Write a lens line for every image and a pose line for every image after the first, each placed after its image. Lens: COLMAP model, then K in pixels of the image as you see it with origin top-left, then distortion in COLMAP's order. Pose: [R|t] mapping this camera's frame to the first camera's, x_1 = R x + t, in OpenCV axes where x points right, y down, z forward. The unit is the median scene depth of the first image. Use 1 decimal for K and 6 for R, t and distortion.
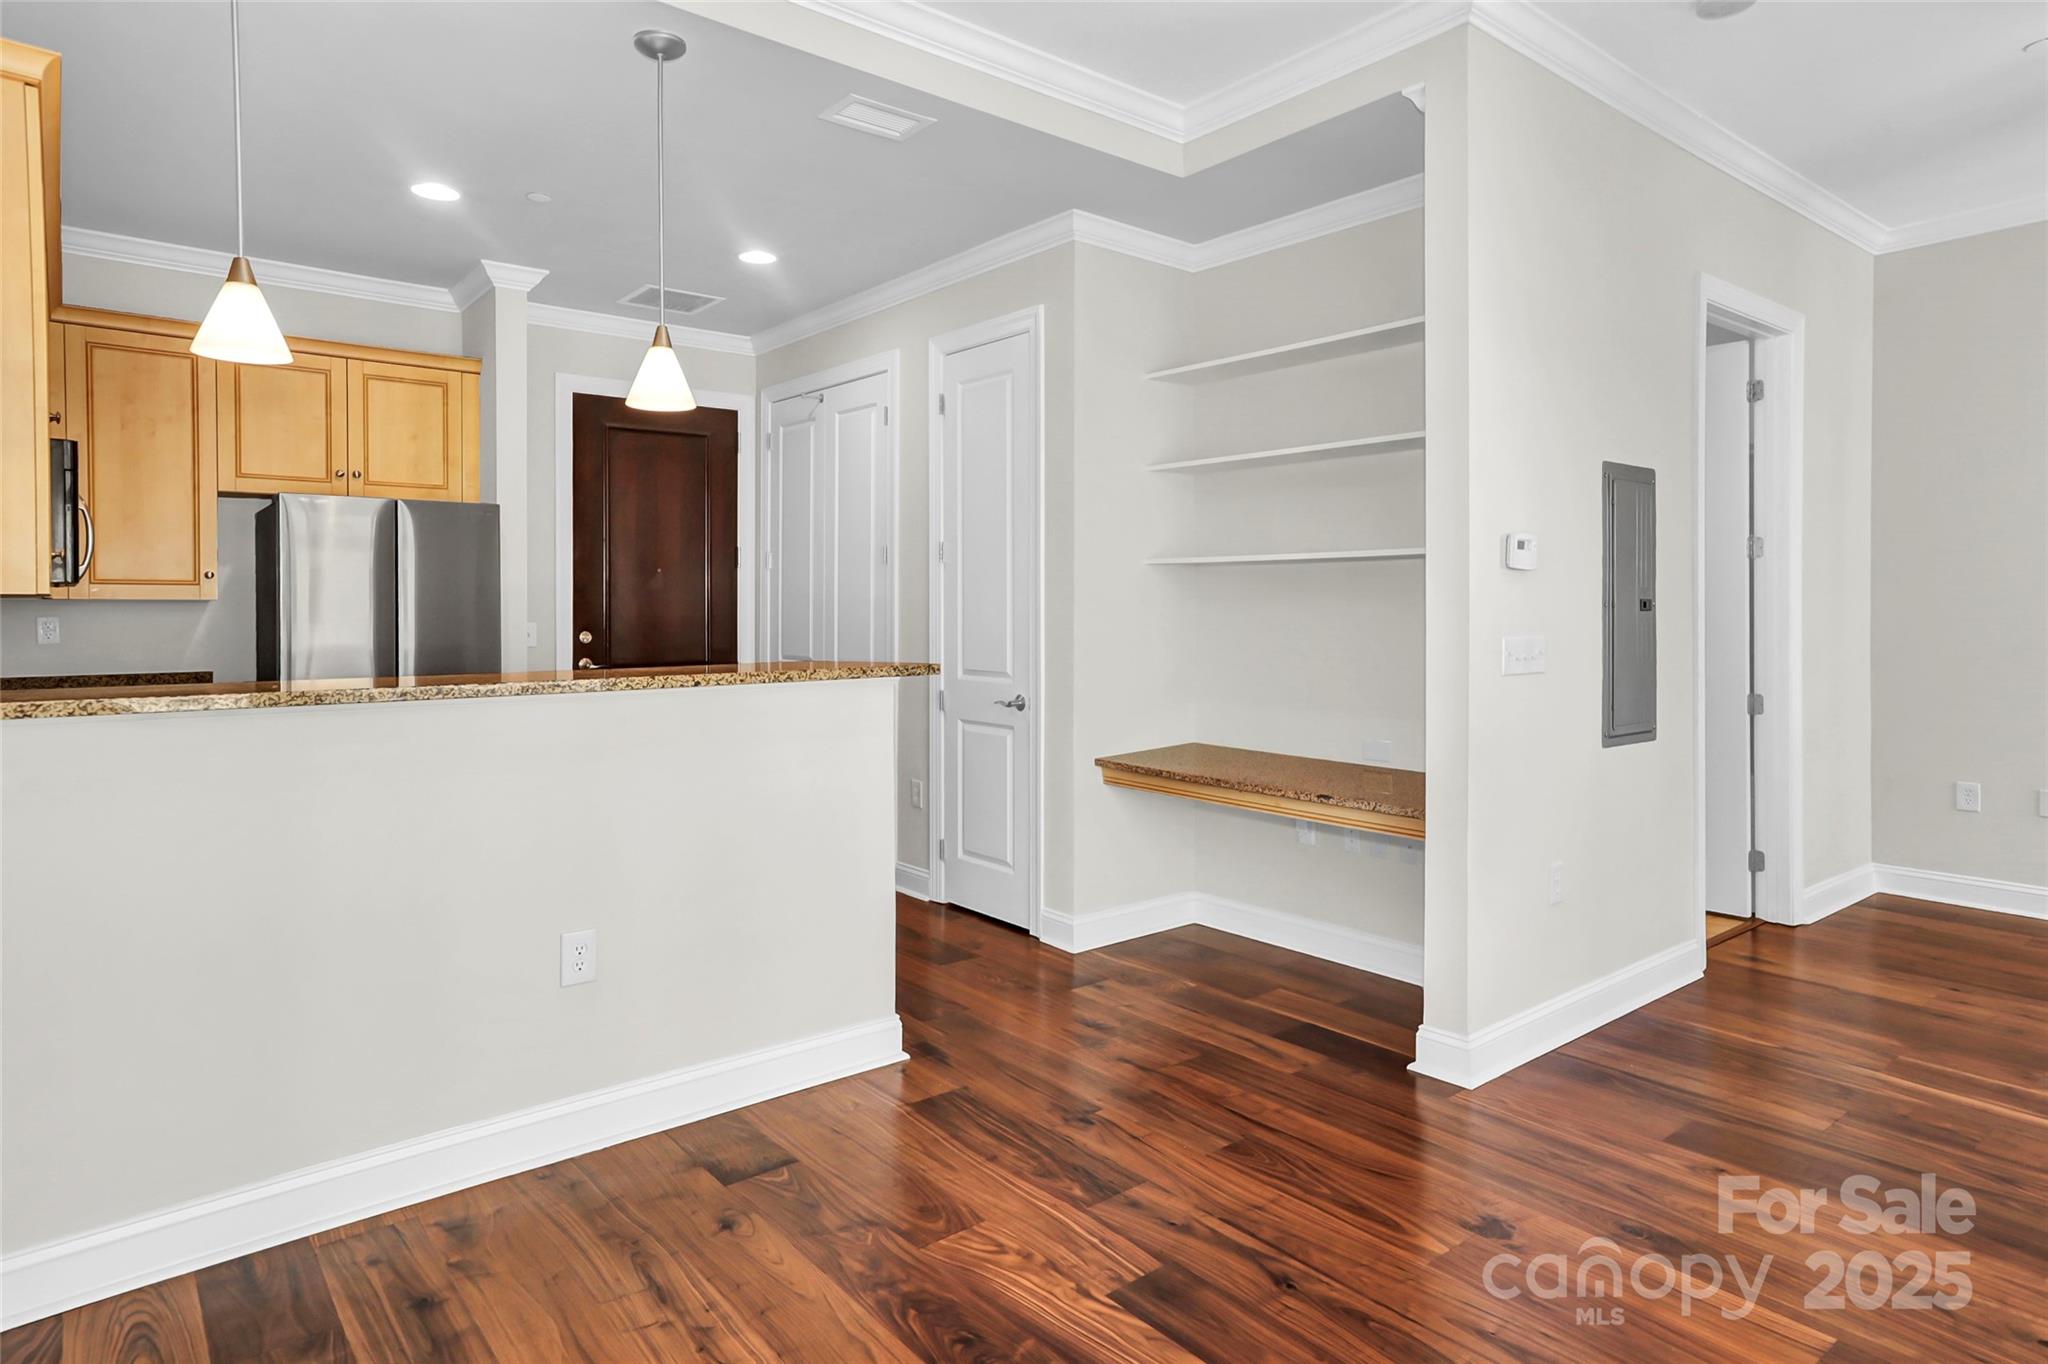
lens RADIAL K [[1178.6, 0, 1014.1], [0, 1178.6, 595.3], [0, 0, 1]] dist [0.037557, 0.000841]
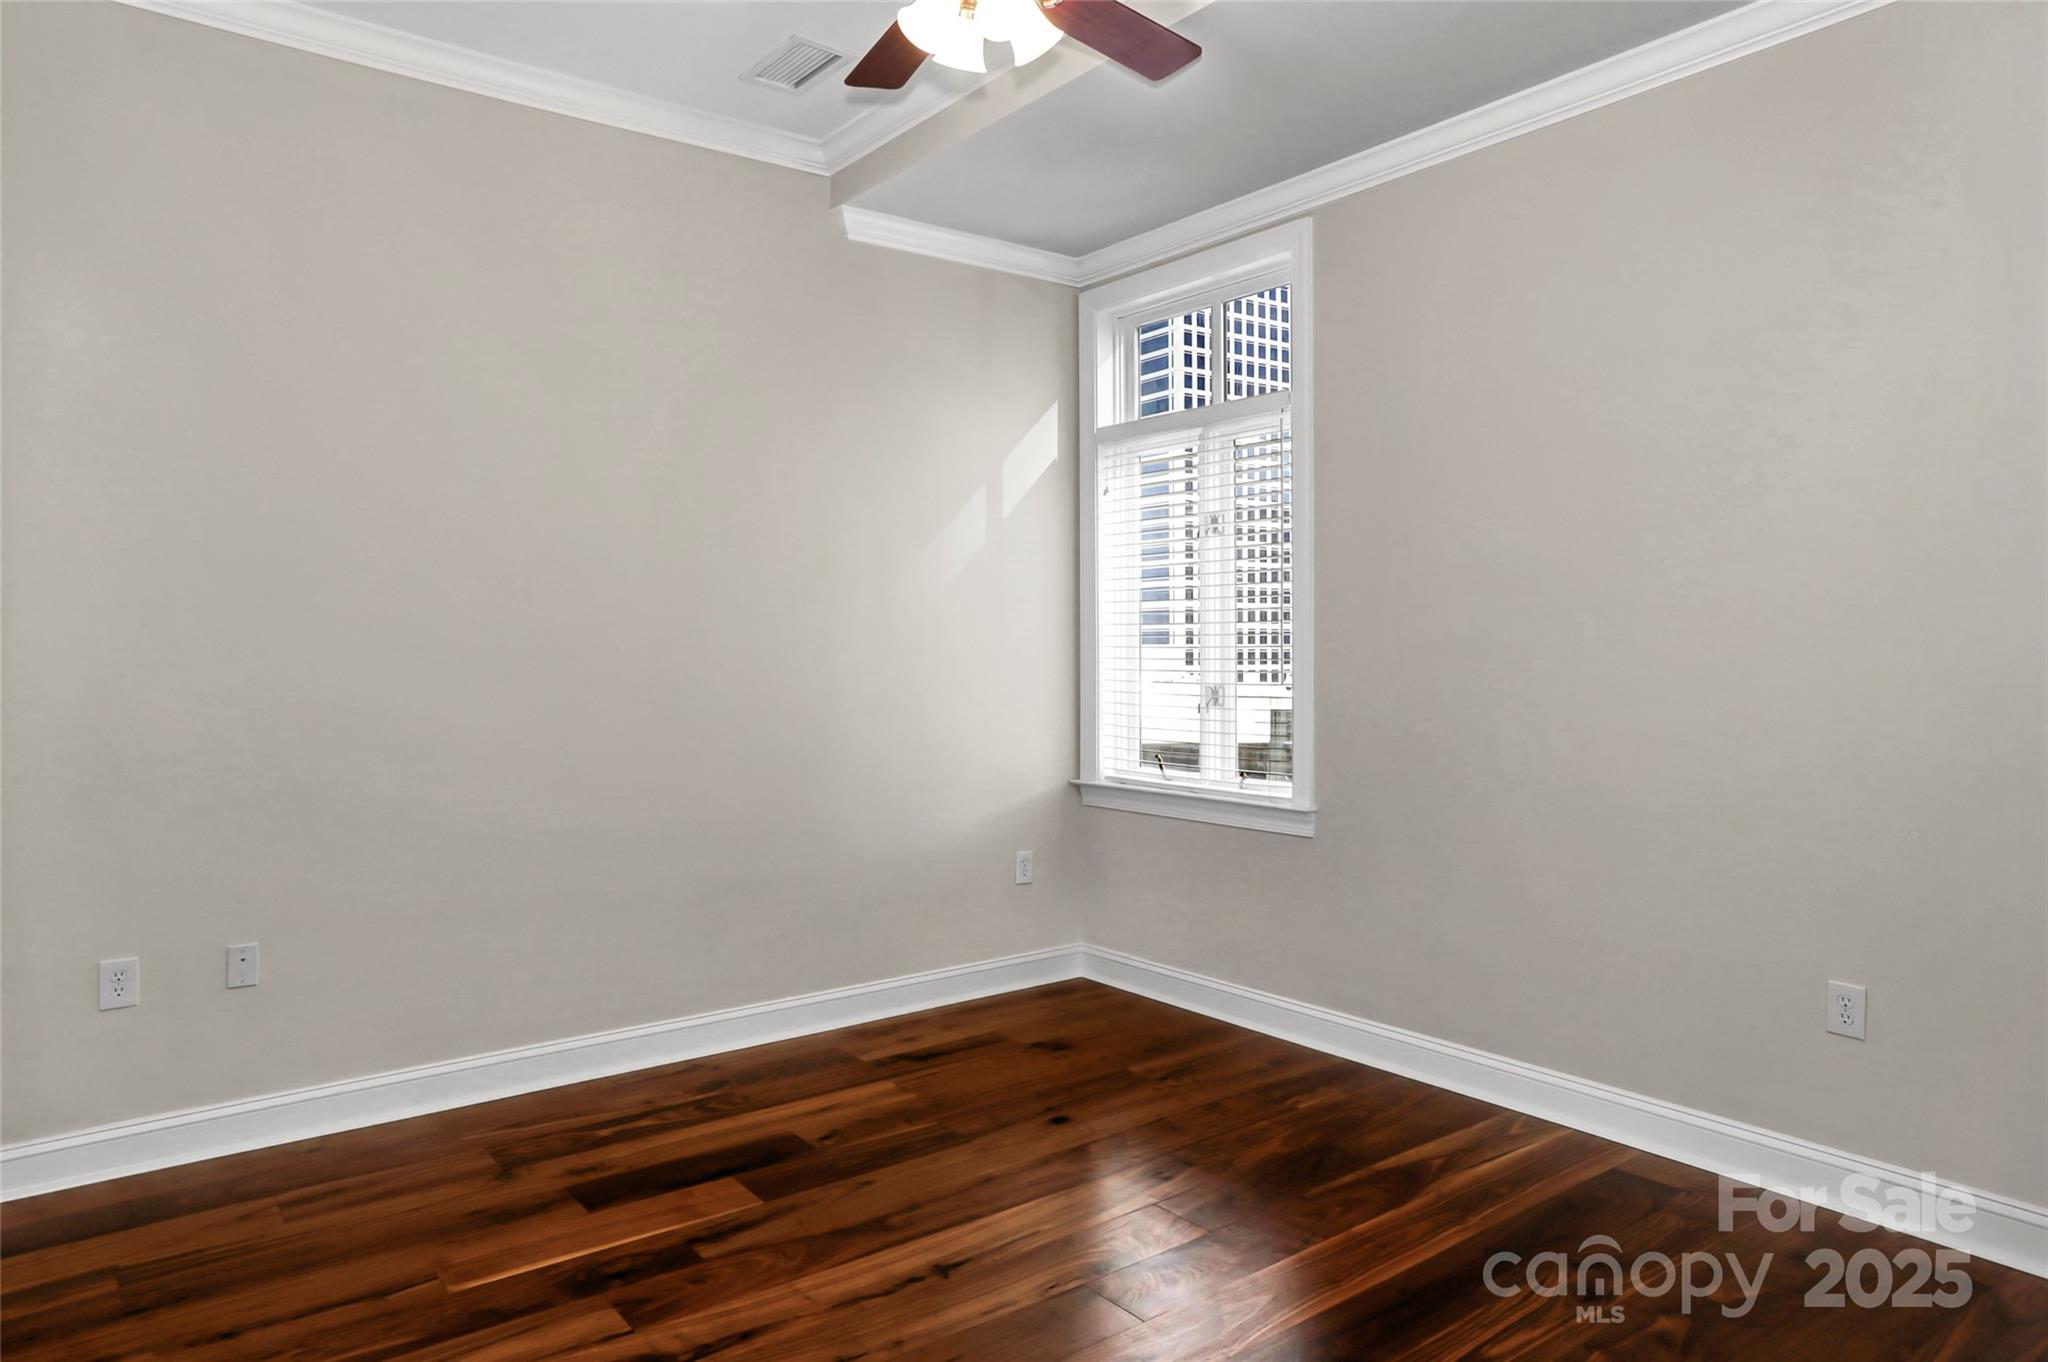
lens RADIAL K [[1286.2, 0, 1020.2], [0, 1286.2, 668.1], [0, 0, 1]] dist [-0.042438, 0.085382]
pose [[0.027443, -0.018420, 0.999454, 0.251083], [0.000263, 0.999830, 0.018420, 0.000249], [-0.999623, -0.000243, 0.027443, 0.773462]]
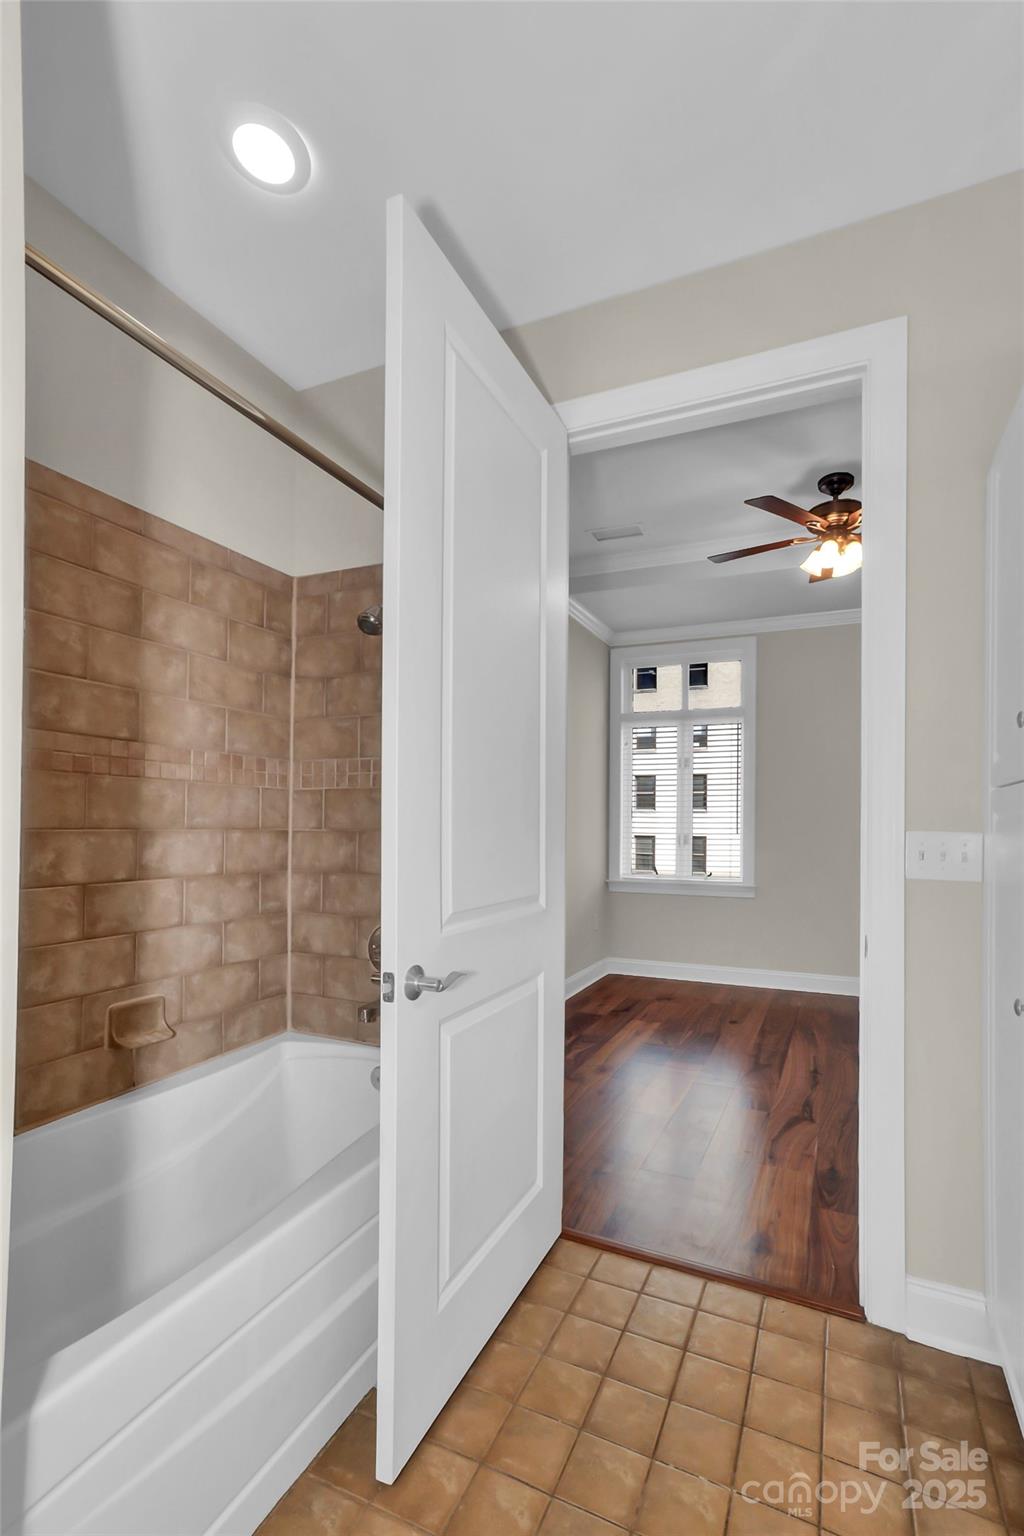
lens RADIAL K [[711.0, 0, 501.9], [0, 711.0, 820.5], [0, 0, 1]] dist [-0.029704, 0.035126]
pose [[-0.442953, 0.001725, 0.896543, 0.294693], [-0.011151, 0.999910, -0.007434, 0.023997], [-0.896475, -0.013291, -0.442894, 1.587616]]
